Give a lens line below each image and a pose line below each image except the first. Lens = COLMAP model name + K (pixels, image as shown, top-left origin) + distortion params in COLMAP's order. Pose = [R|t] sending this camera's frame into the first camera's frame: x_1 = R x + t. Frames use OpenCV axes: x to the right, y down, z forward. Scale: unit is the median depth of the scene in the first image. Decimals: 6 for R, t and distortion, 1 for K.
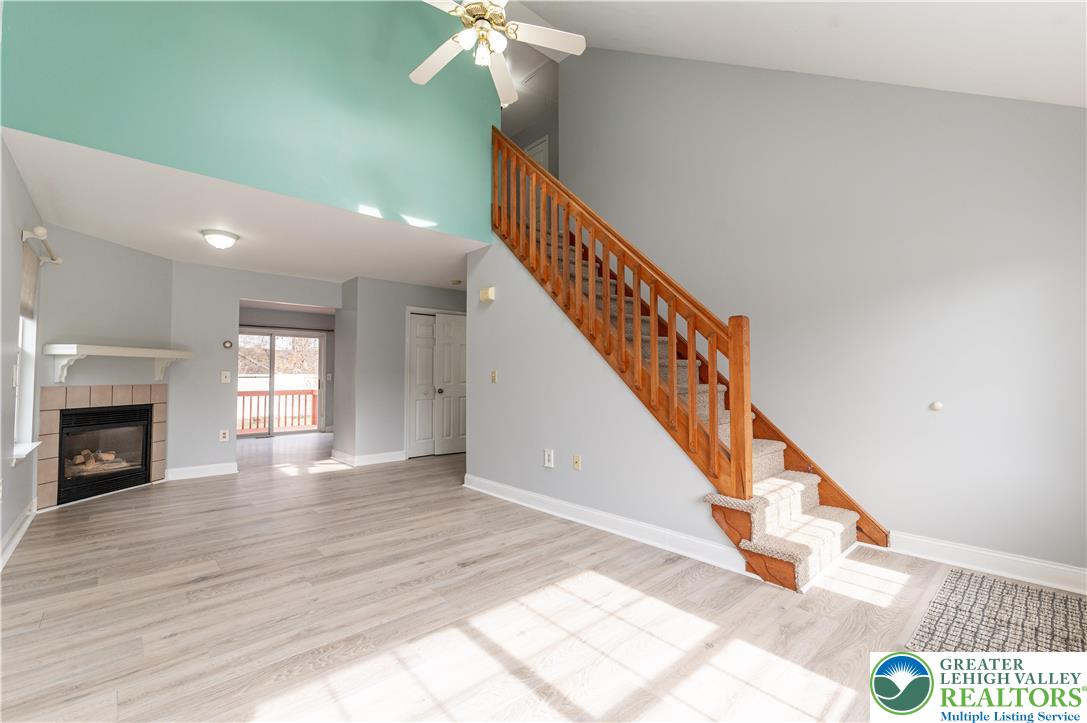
lens RADIAL K [[465.2, 0, 559.7], [0, 465.2, 358.3], [0, 0, 1]] dist [-0.001171, -0.000317]
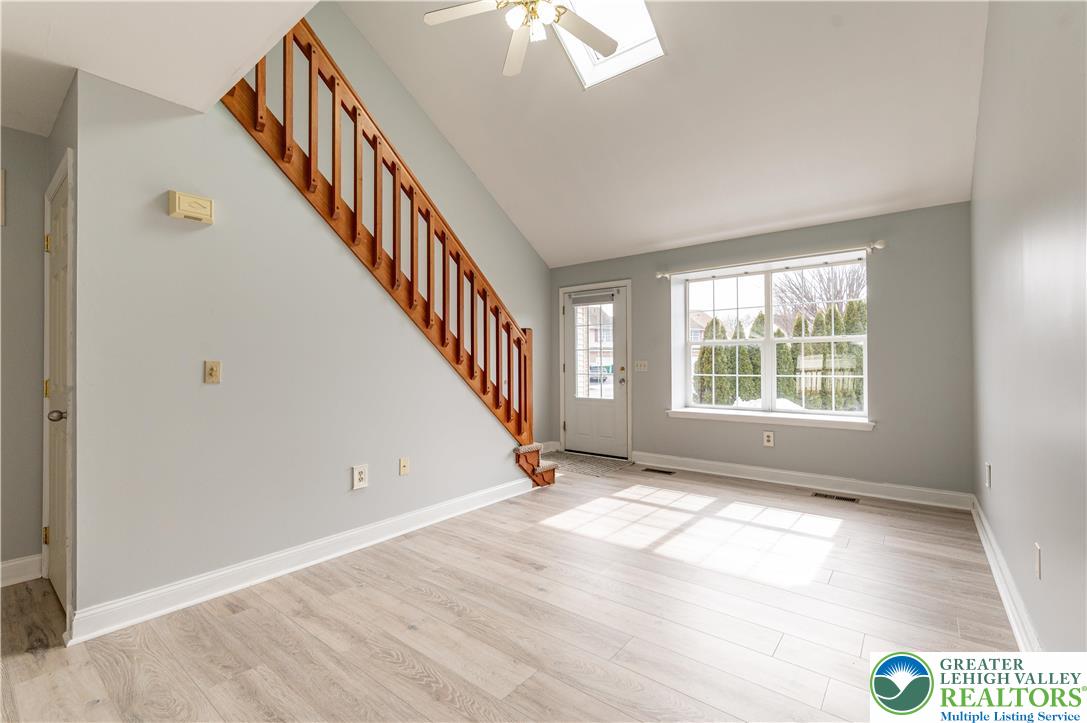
lens RADIAL K [[469.2, 0, 551.5], [0, 469.2, 357.6], [0, 0, 1]] dist [0.001492, 0.000003]
pose [[-0.148185, 0.013486, 0.988868, -0.942067], [-0.032313, 0.999307, -0.018471, 0.028159], [-0.988432, -0.034690, -0.147646, 0.920566]]
